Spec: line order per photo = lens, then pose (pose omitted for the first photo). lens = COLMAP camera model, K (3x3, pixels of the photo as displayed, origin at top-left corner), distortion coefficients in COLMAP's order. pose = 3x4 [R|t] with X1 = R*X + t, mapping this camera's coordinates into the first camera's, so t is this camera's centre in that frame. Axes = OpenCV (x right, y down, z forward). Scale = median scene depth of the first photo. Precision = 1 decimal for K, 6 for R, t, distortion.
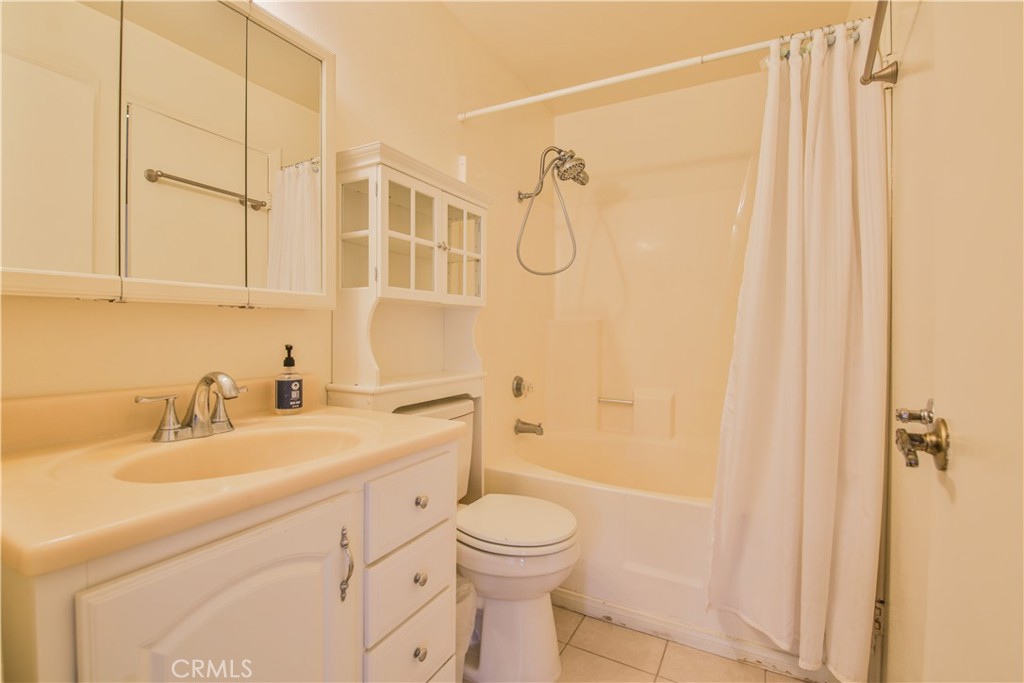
lens RADIAL K [[466.0, 0, 516.1], [0, 466.0, 338.1], [0, 0, 1]] dist [-0.008758, -0.006352]
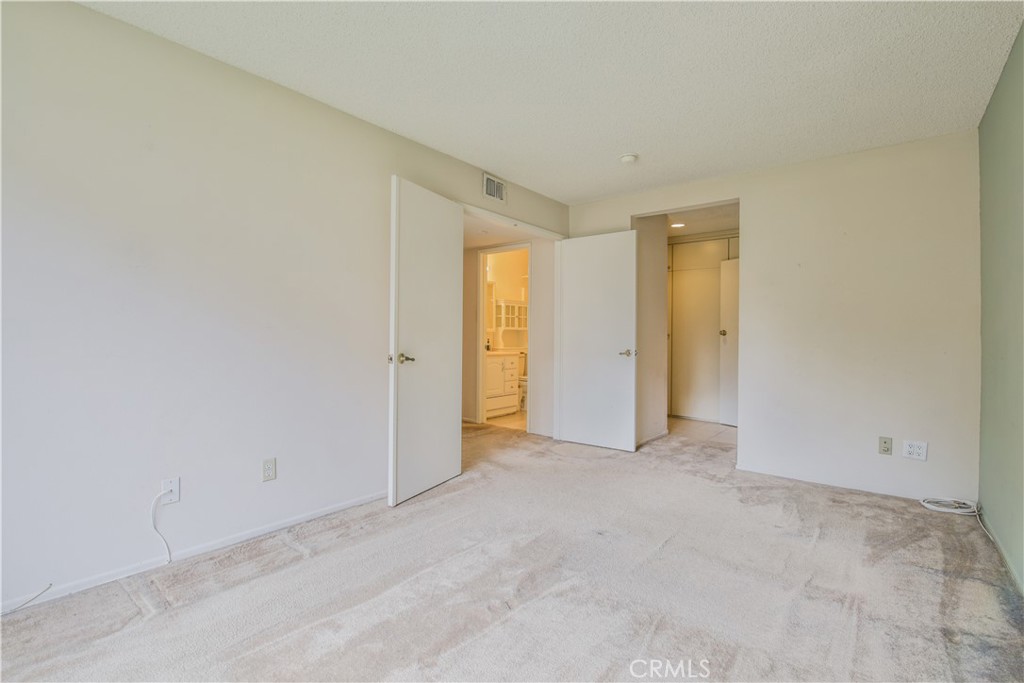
lens RADIAL K [[466.0, 0, 511.9], [0, 466.0, 337.3], [0, 0, 1]] dist [-0.008758, -0.006352]
pose [[0.982180, 0.007354, -0.187798, 0.598418], [-0.009754, 0.999882, -0.011858, 0.043663], [0.187689, 0.013479, 0.982136, -3.198211]]
